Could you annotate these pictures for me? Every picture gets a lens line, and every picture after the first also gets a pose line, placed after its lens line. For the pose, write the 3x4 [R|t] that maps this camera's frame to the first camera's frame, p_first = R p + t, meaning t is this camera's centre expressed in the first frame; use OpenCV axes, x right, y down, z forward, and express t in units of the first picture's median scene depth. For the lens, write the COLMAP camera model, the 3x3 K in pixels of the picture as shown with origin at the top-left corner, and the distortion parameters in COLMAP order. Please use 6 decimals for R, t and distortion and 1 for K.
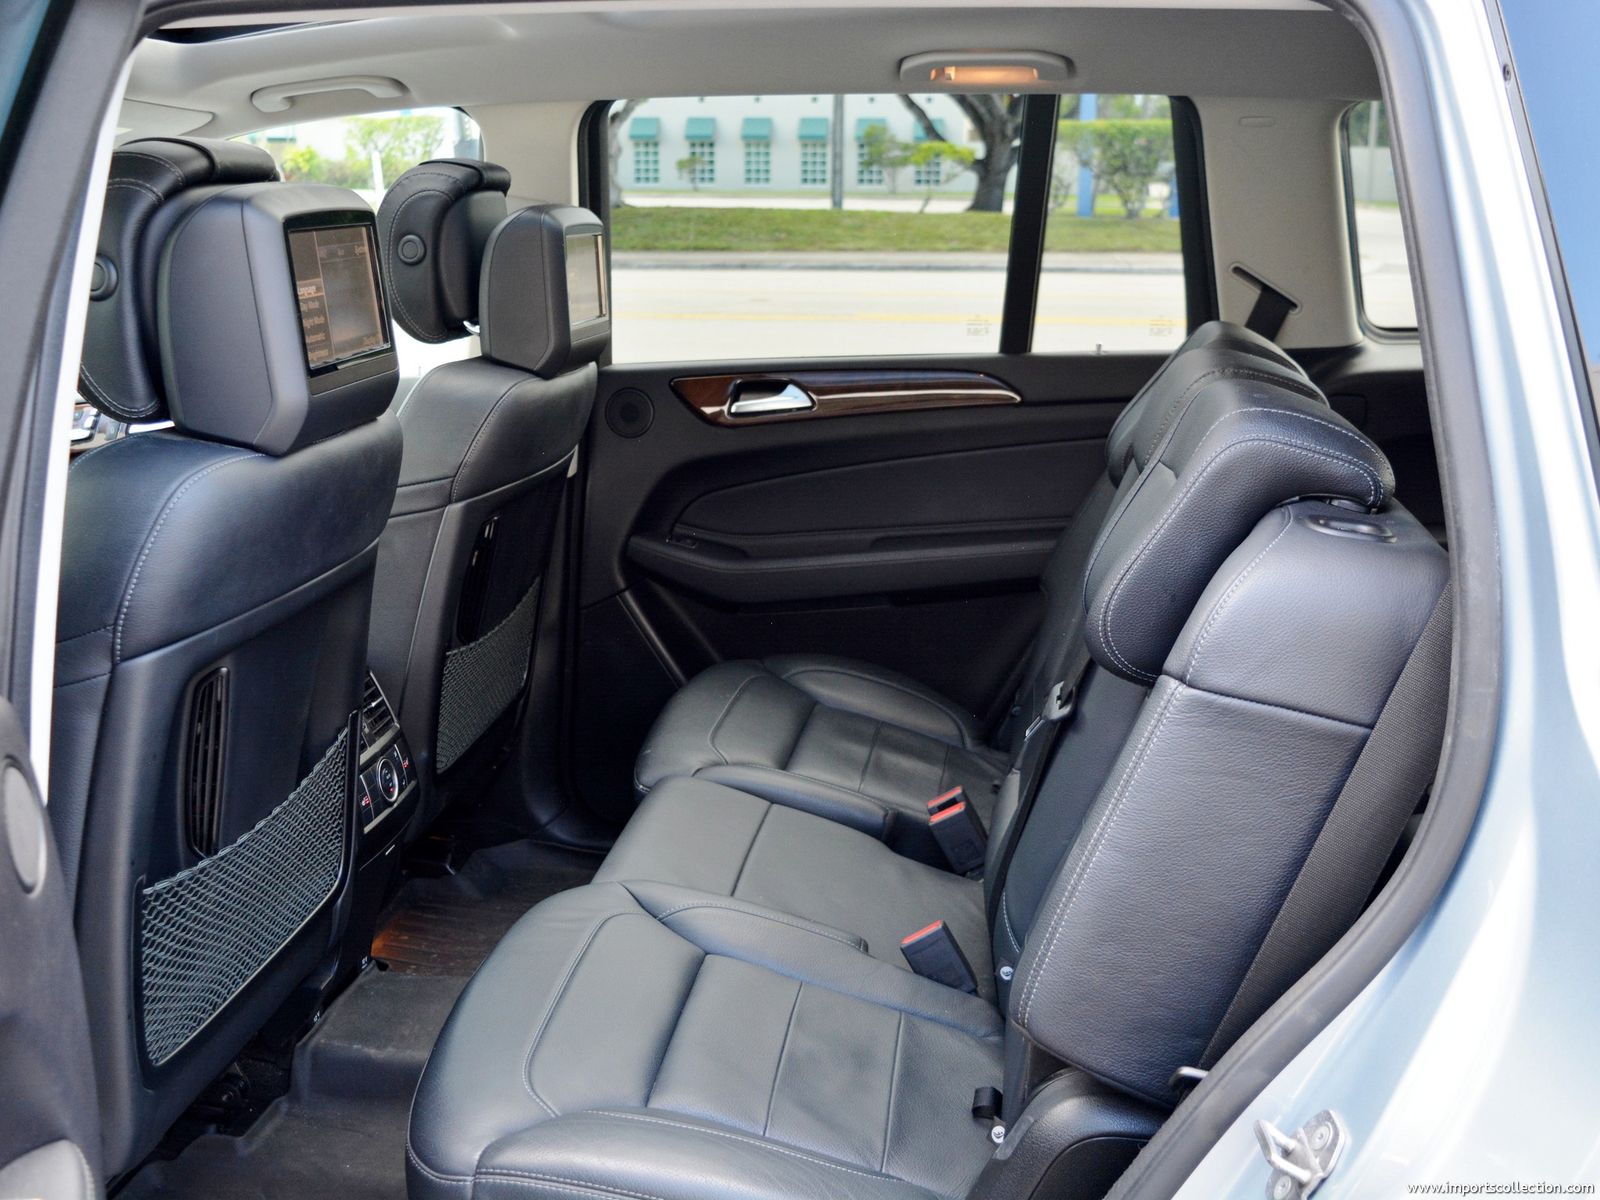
lens RADIAL K [[1665.3, 0, 800.0], [0, 1665.3, 600.0], [0, 0, 1]] dist [-0.064255, 0.012240]
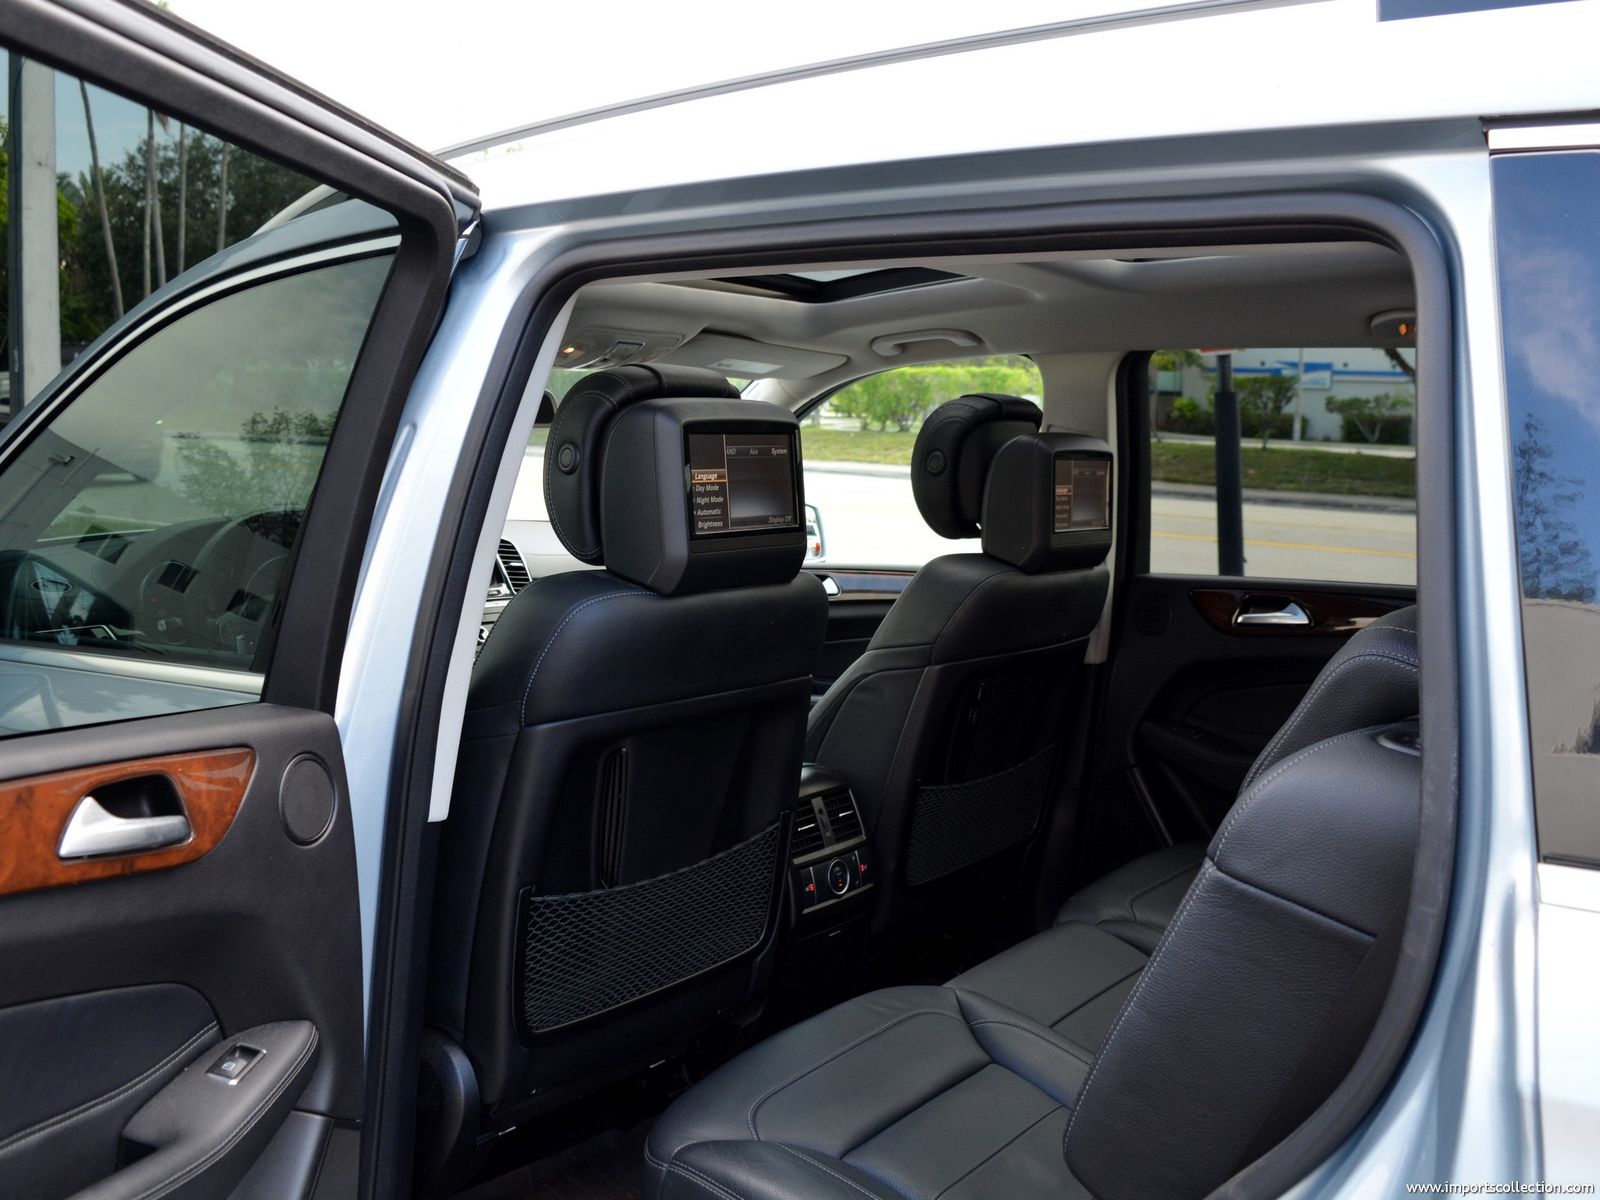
lens RADIAL K [[1425.3, 0, 800.0], [0, 1425.3, 600.0], [0, 0, 1]] dist [-0.074440, -0.005045]
pose [[0.869553, 0.090430, -0.485489, 0.225815], [-0.150542, 0.984839, -0.086190, 0.000169], [0.470335, 0.148034, 0.869984, 0.026123]]
